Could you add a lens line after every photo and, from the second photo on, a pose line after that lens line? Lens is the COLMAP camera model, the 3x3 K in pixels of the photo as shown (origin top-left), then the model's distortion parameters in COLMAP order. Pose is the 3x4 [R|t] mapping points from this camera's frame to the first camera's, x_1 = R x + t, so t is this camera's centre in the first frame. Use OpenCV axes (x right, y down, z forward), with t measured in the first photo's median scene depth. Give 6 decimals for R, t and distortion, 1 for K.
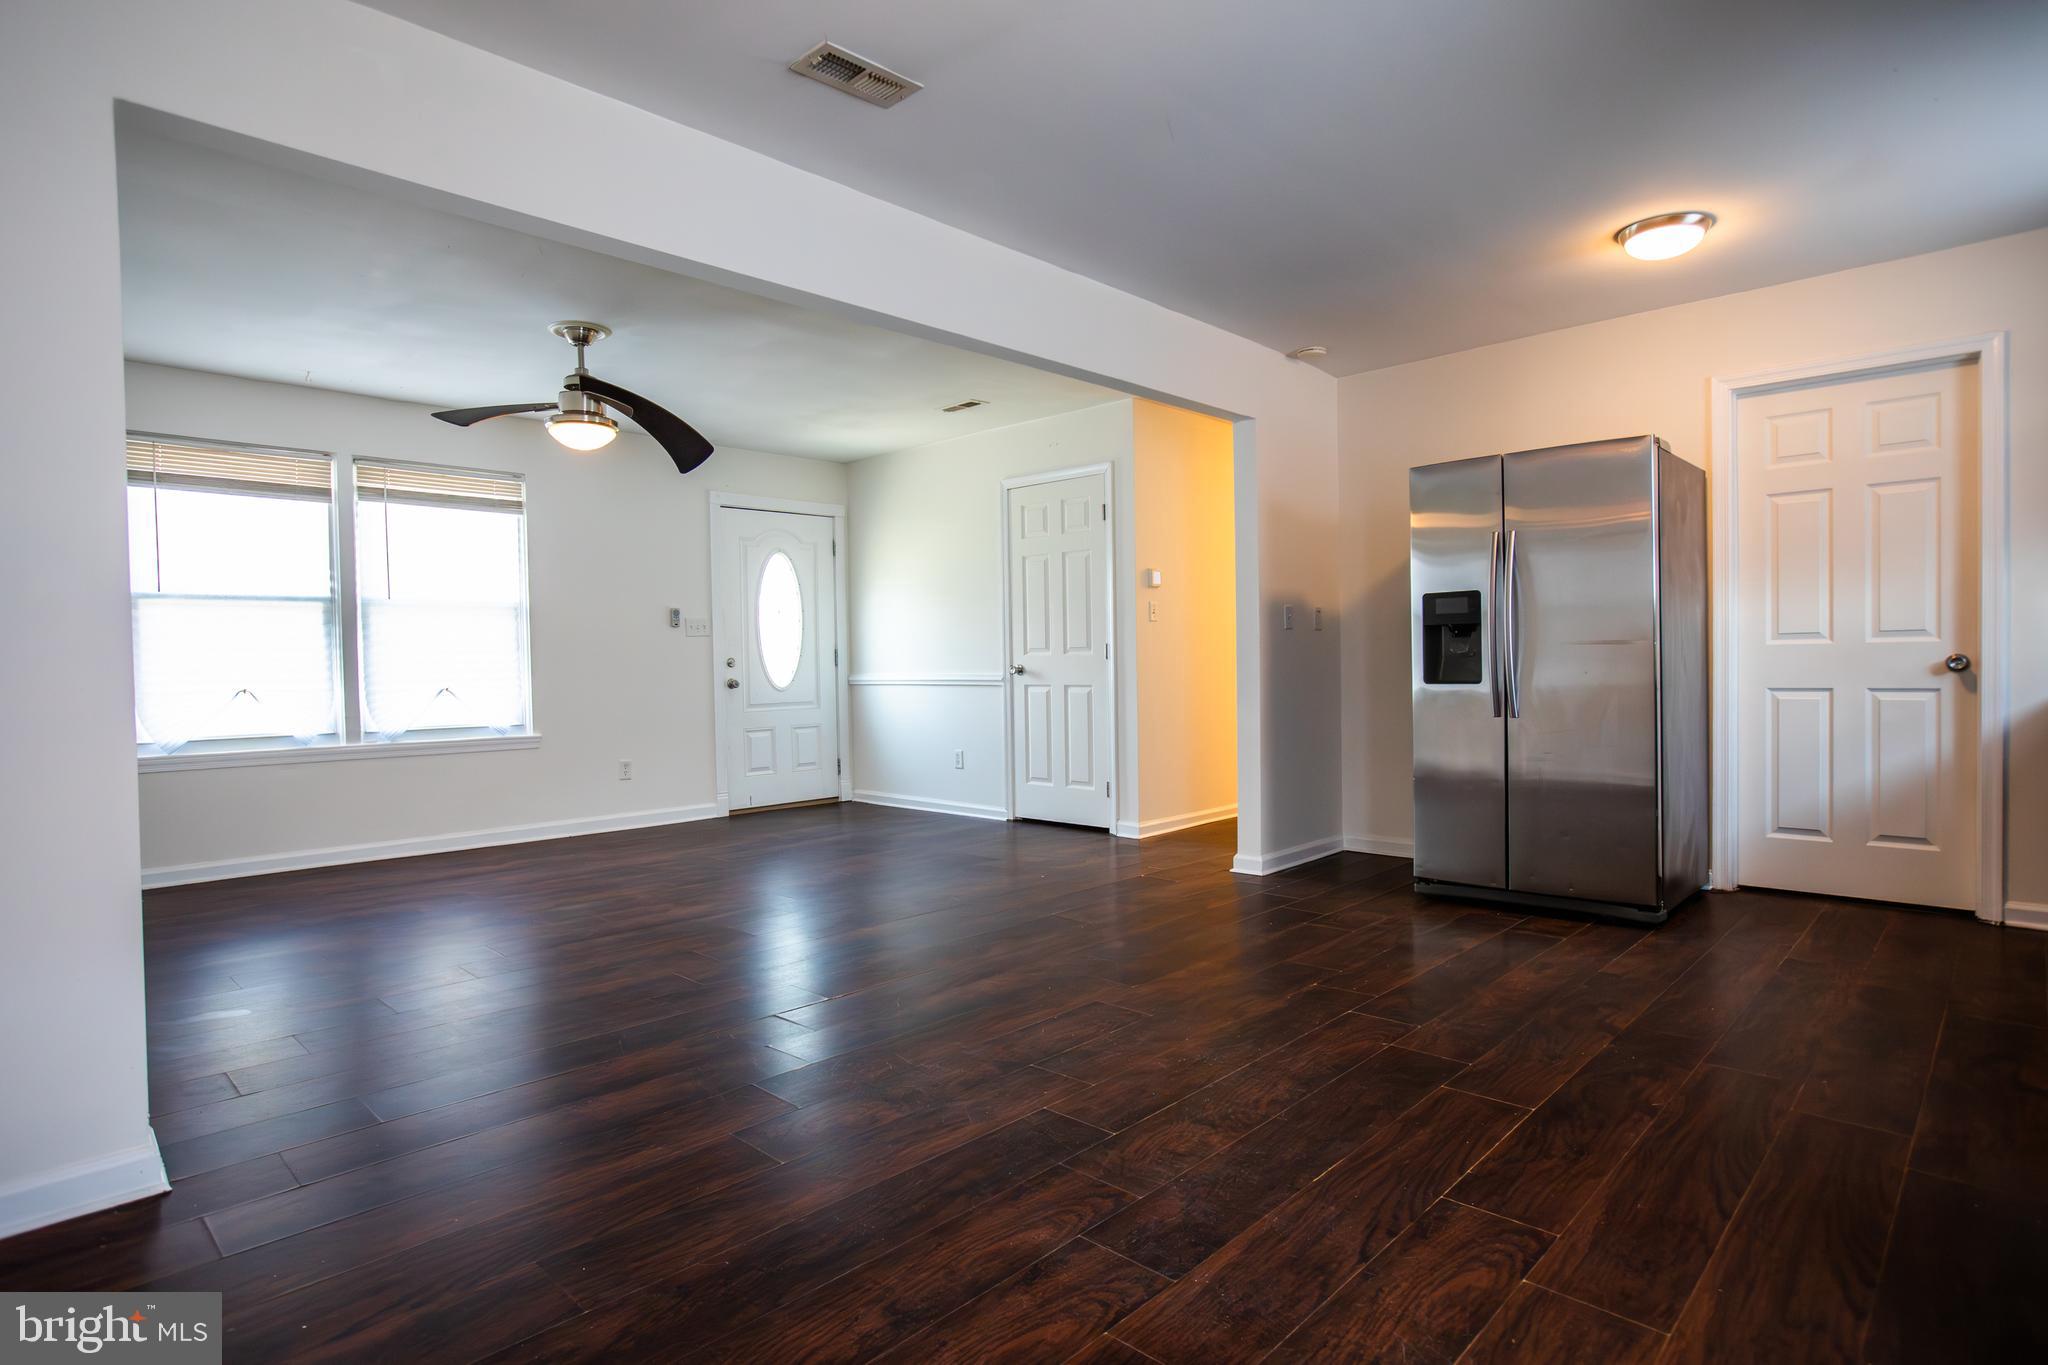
lens RADIAL K [[1037.7, 0, 965.2], [0, 1037.7, 676.6], [0, 0, 1]] dist [0.035691, 0.000129]
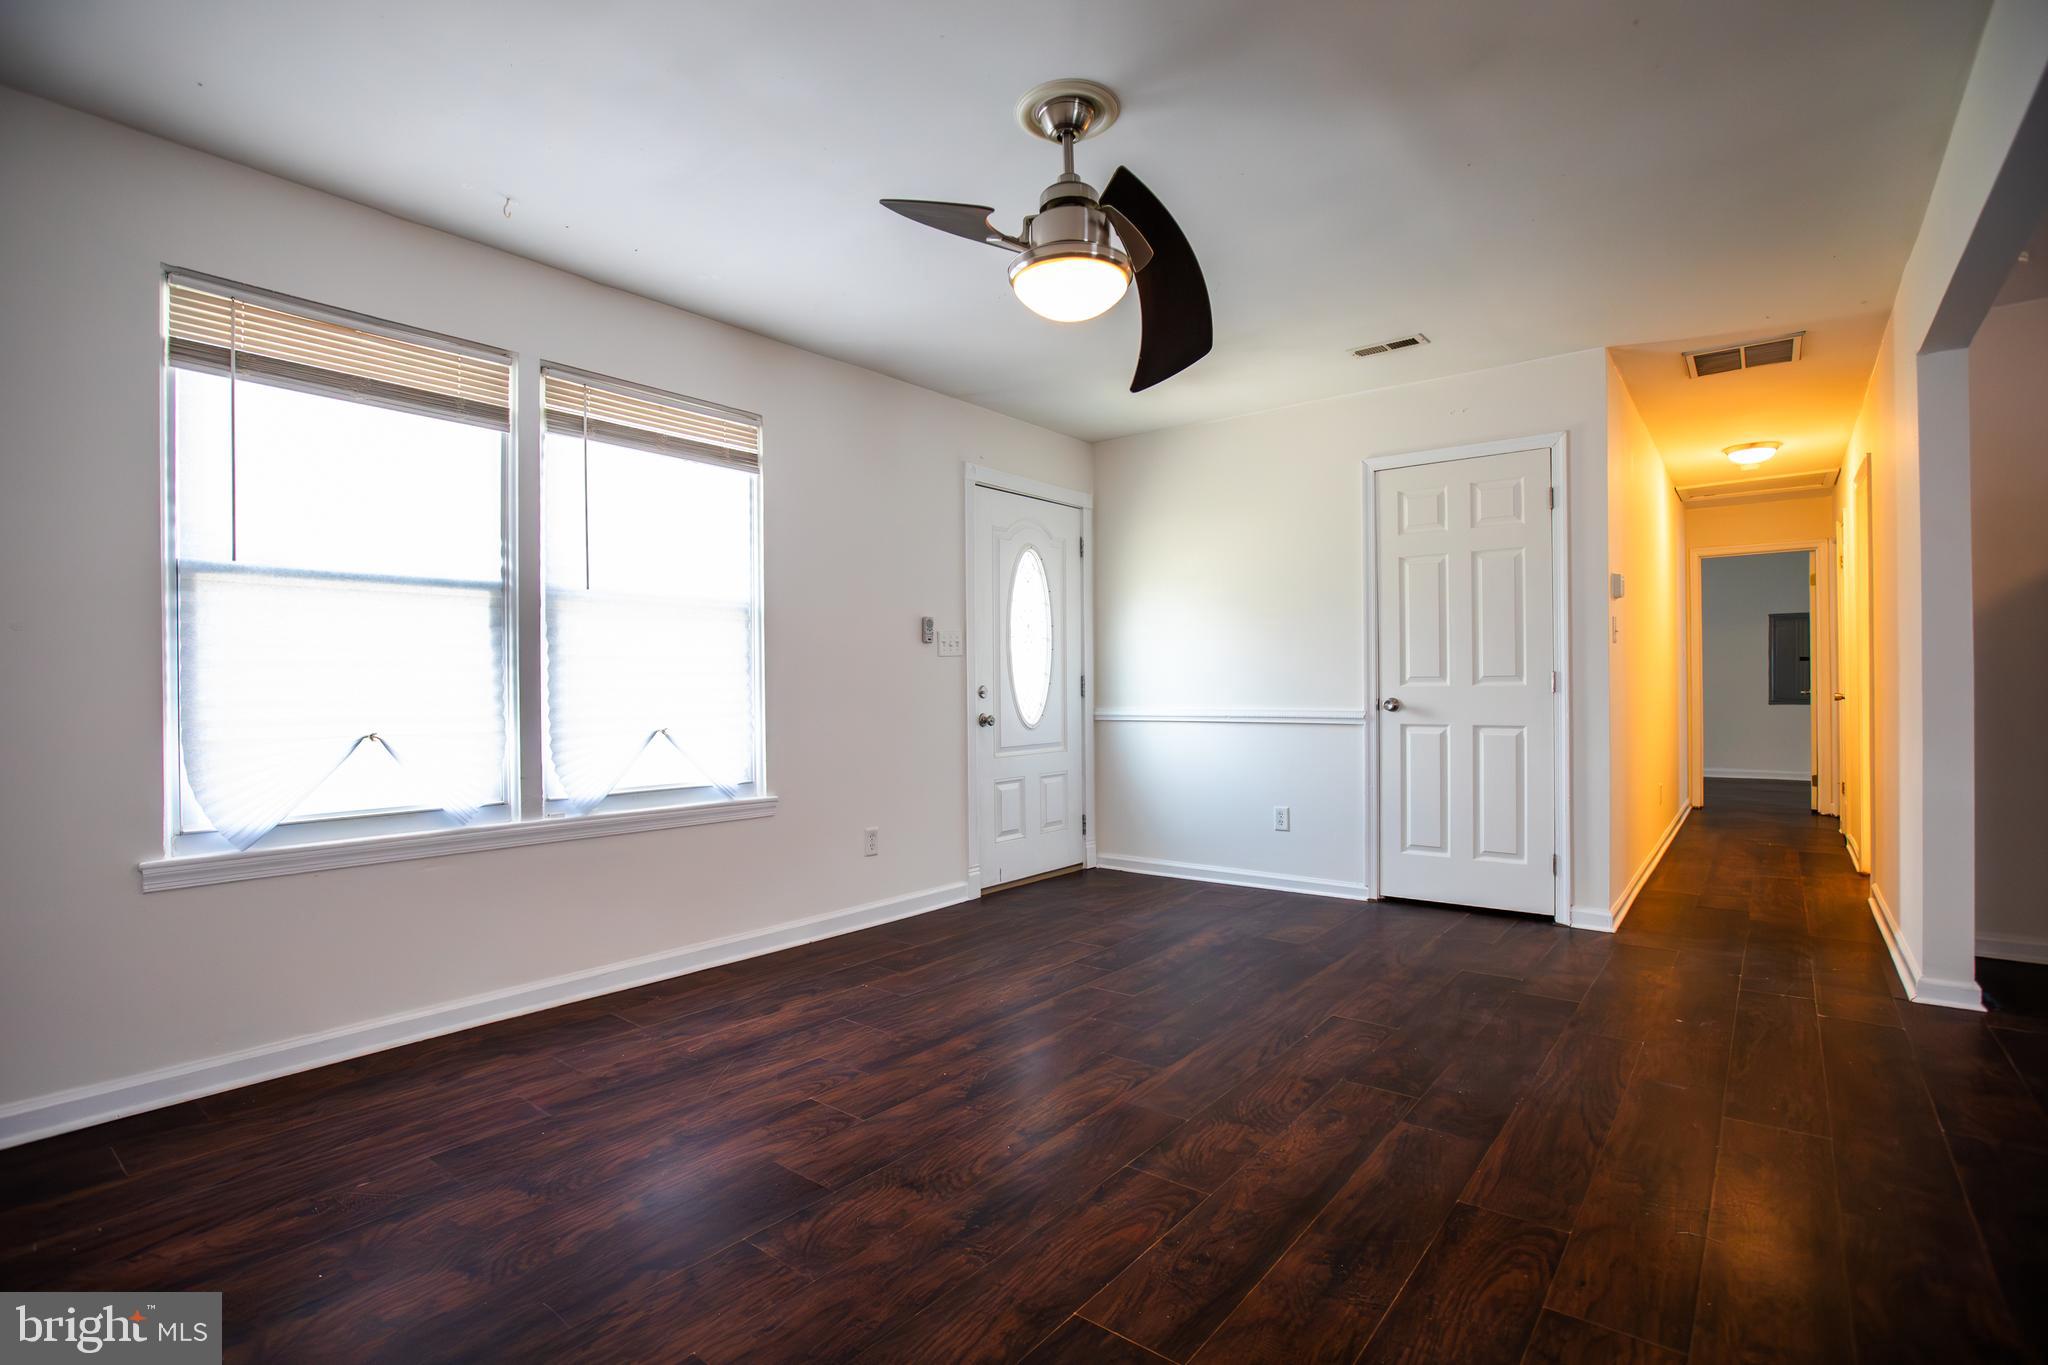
lens RADIAL K [[960.0, 0, 1024.0], [0, 960.0, 682.5], [0, 0, 1]] dist [-0.002201, 0.000155]
pose [[0.989915, 0.008935, 0.141381, -0.343867], [-0.005764, 0.999723, -0.022818, -0.005398], [-0.141546, 0.021773, 0.989692, 0.361975]]
